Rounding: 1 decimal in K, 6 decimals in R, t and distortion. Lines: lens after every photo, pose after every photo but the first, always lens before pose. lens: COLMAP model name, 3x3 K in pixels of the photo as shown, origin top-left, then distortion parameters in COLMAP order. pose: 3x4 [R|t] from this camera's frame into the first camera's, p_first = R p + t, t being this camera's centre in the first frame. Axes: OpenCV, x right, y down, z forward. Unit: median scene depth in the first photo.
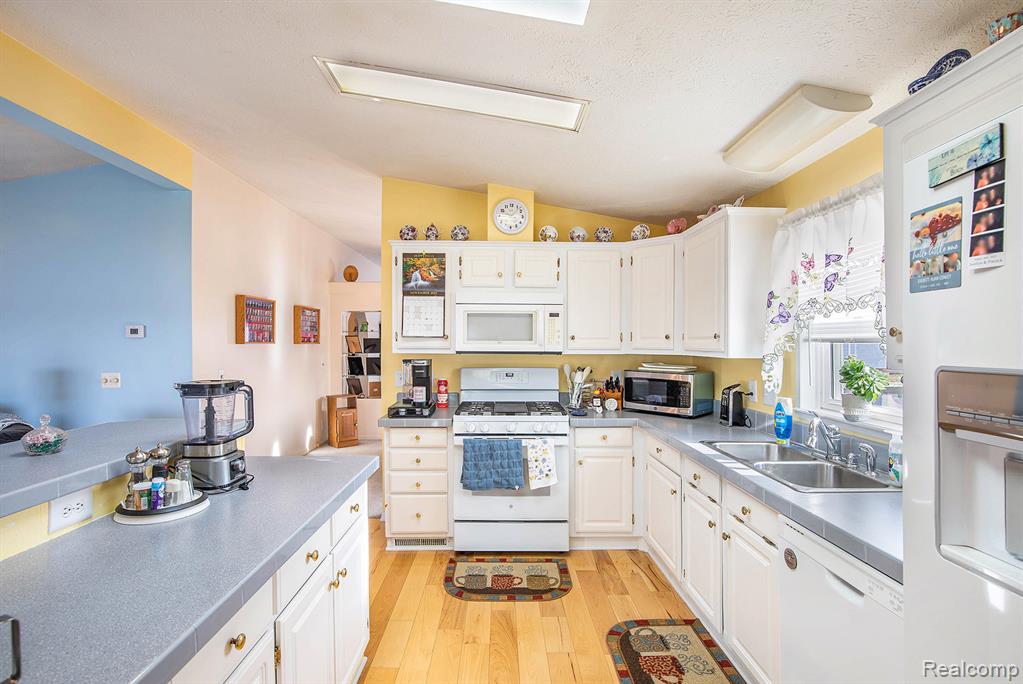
lens RADIAL K [[480.1, 0, 511.5], [0, 480.1, 342.0], [0, 0, 1]] dist [-0.033045, -0.000064]
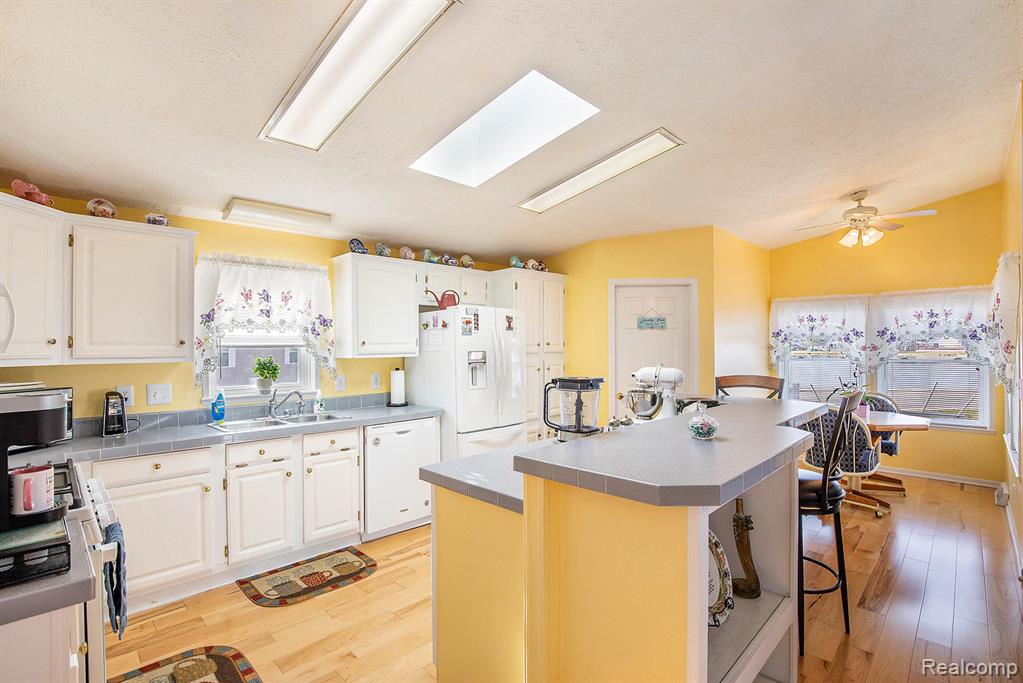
lens RADIAL K [[471.9, 0, 493.8], [0, 471.9, 344.3], [0, 0, 1]] dist [-0.010132, -0.000154]
pose [[-0.672449, 0.012039, 0.740046, -0.822841], [0.007970, 0.999928, -0.009025, 0.006447], [-0.740101, -0.000171, -0.672496, 1.175896]]
